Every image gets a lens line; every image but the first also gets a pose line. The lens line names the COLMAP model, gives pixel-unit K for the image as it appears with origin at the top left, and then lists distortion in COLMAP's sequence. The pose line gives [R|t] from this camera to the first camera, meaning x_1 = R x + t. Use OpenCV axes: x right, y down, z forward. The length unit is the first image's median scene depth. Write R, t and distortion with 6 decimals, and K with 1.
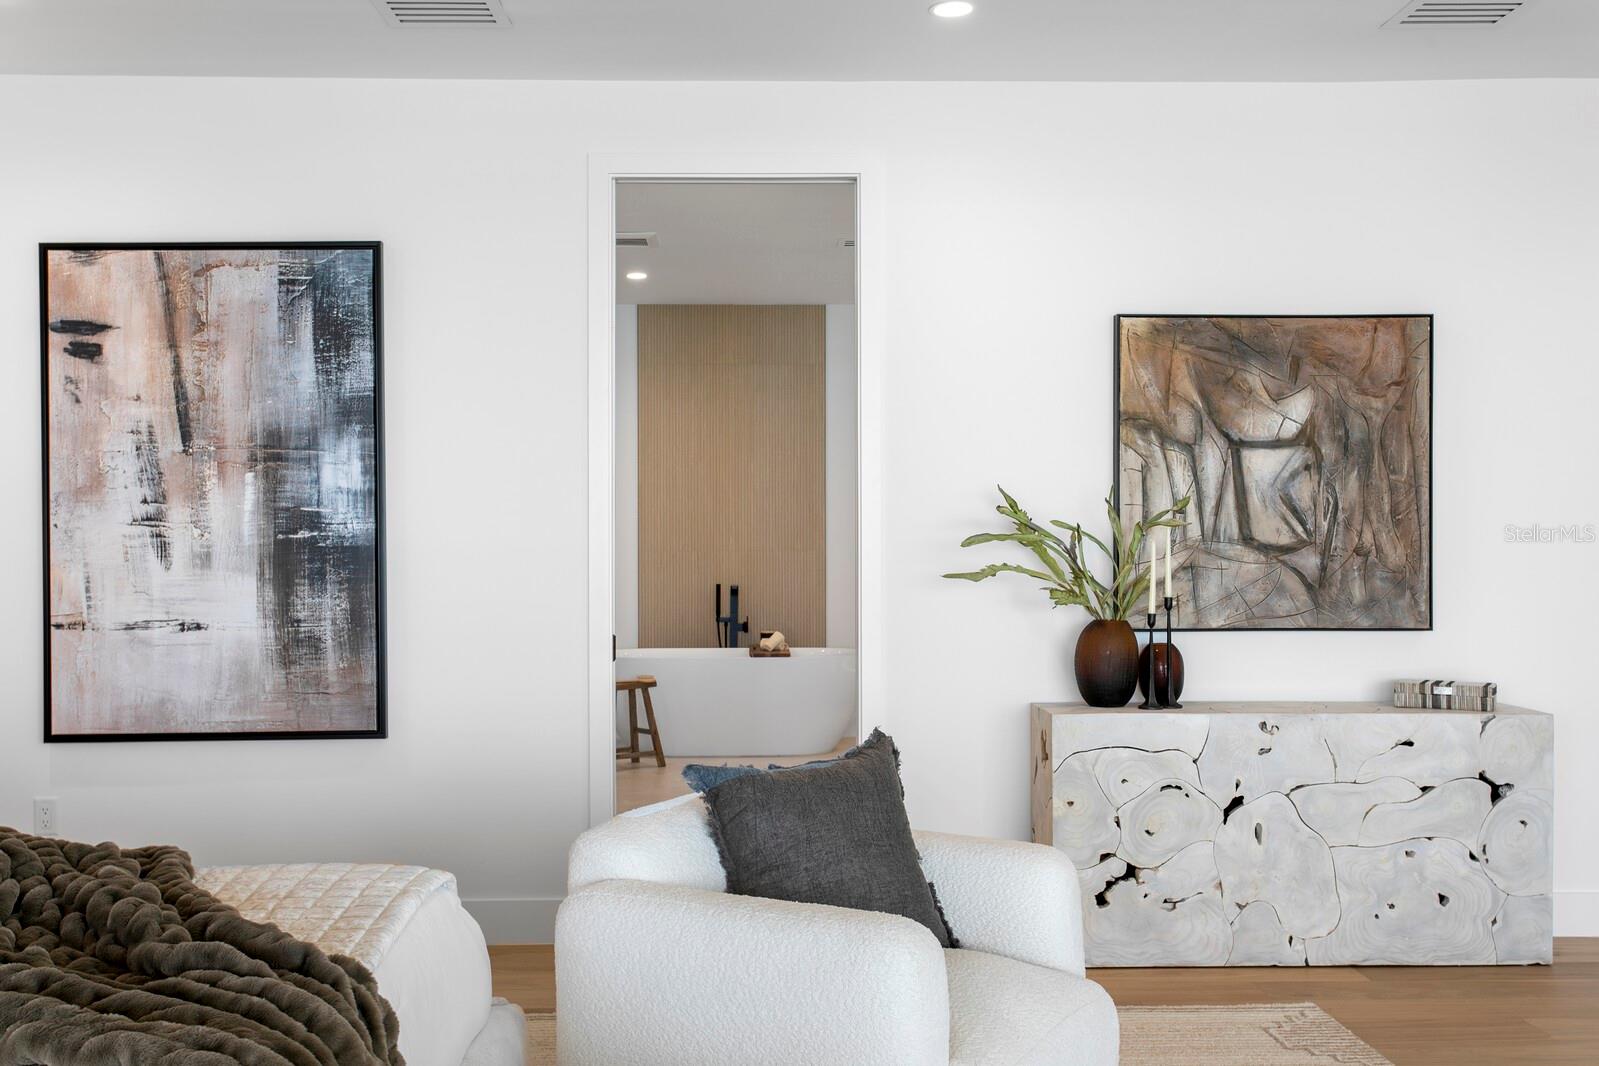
lens RADIAL K [[1631.5, 0, 800.9], [0, 1631.5, 532.9], [0, 0, 1]] dist [0.005293, 0.000000]
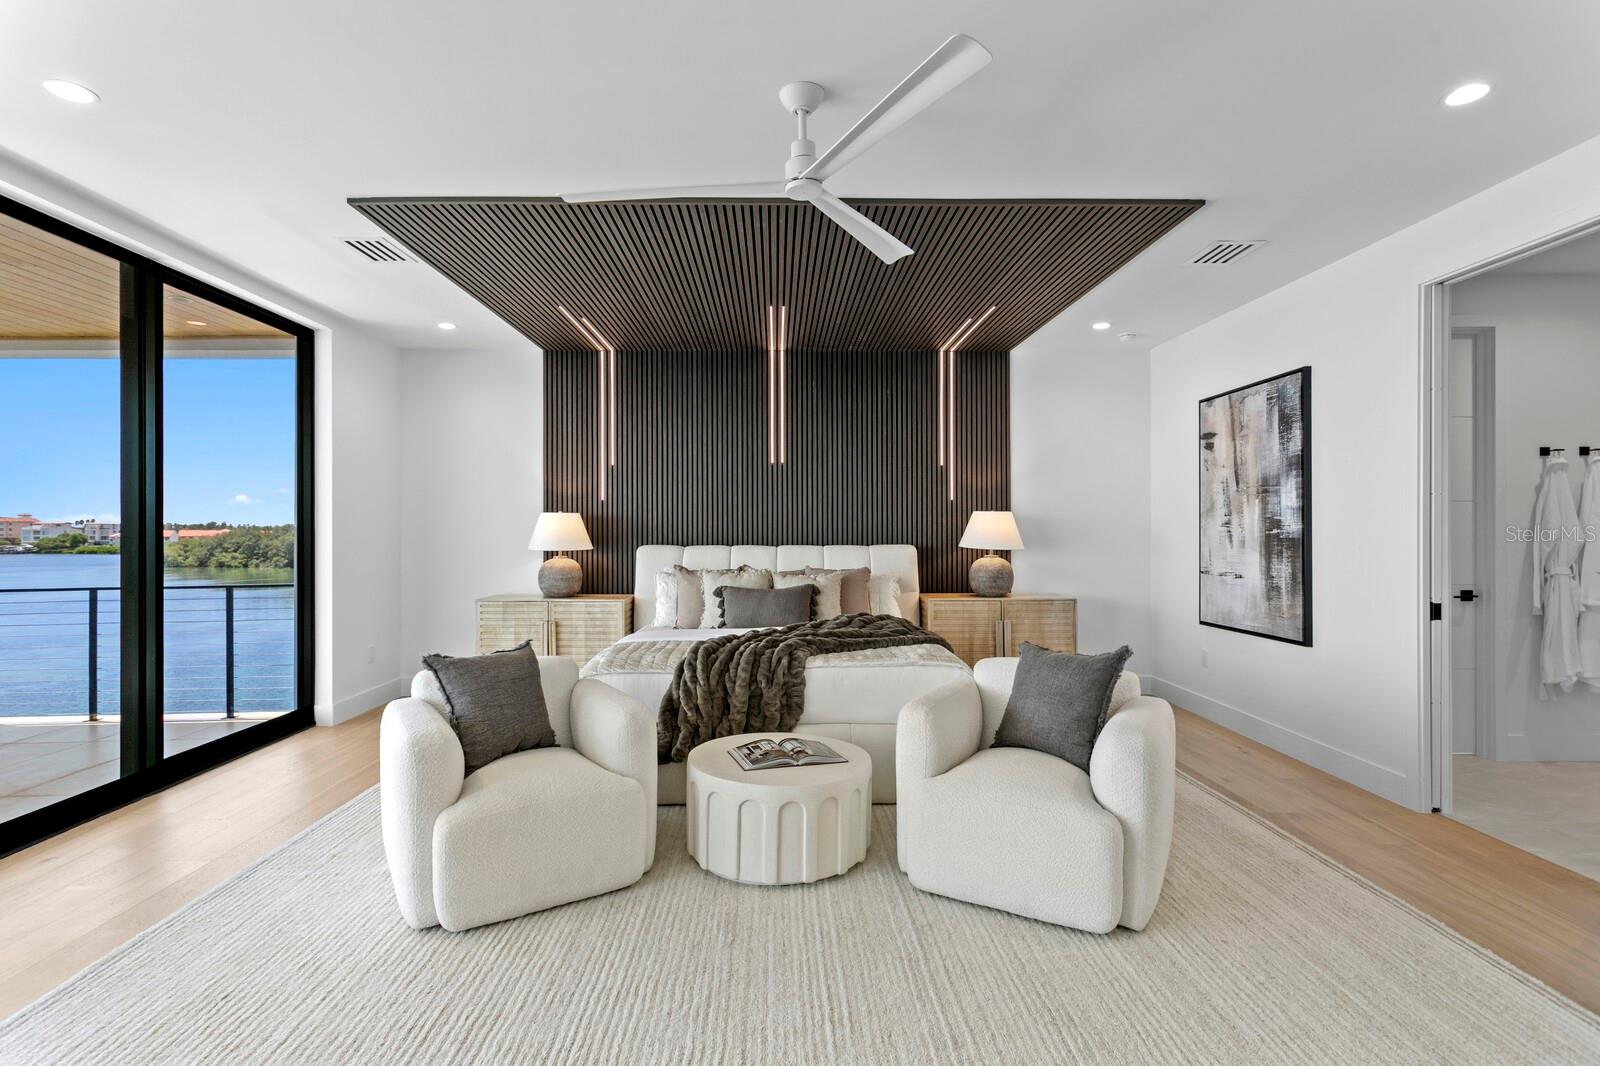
lens RADIAL K [[756.2, 0, 767.9], [0, 756.2, 532.1], [0, 0, 1]] dist [-0.001005, 0.000740]
pose [[-0.044817, 0.005724, -0.998979, 0.591834], [0.000721, 0.999984, 0.005698, -0.003579], [0.998995, -0.000465, -0.044820, 0.454882]]
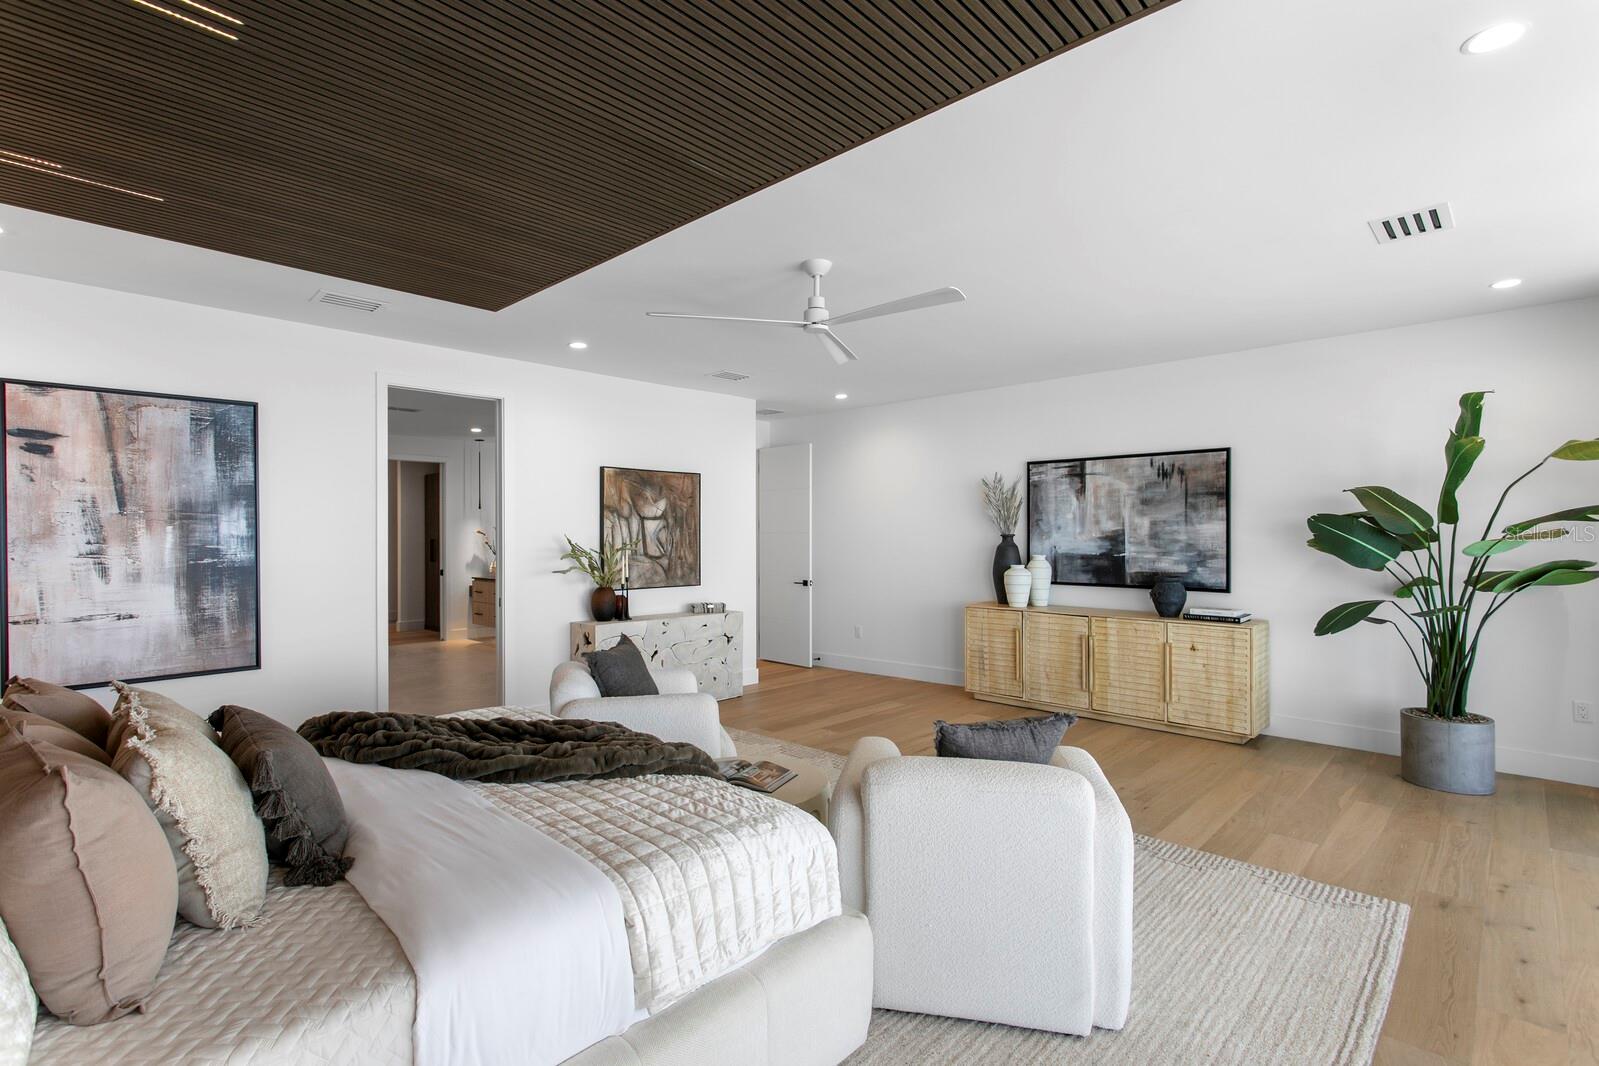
lens RADIAL K [[755.7, 0, 793.7], [0, 755.7, 535.3], [0, 0, 1]] dist [-0.001005, 0.000740]
pose [[0.712915, 0.000510, 0.701250, -0.427620], [0.001980, 0.999994, -0.002739, -0.023605], [-0.701247, 0.003341, 0.712910, -0.044841]]
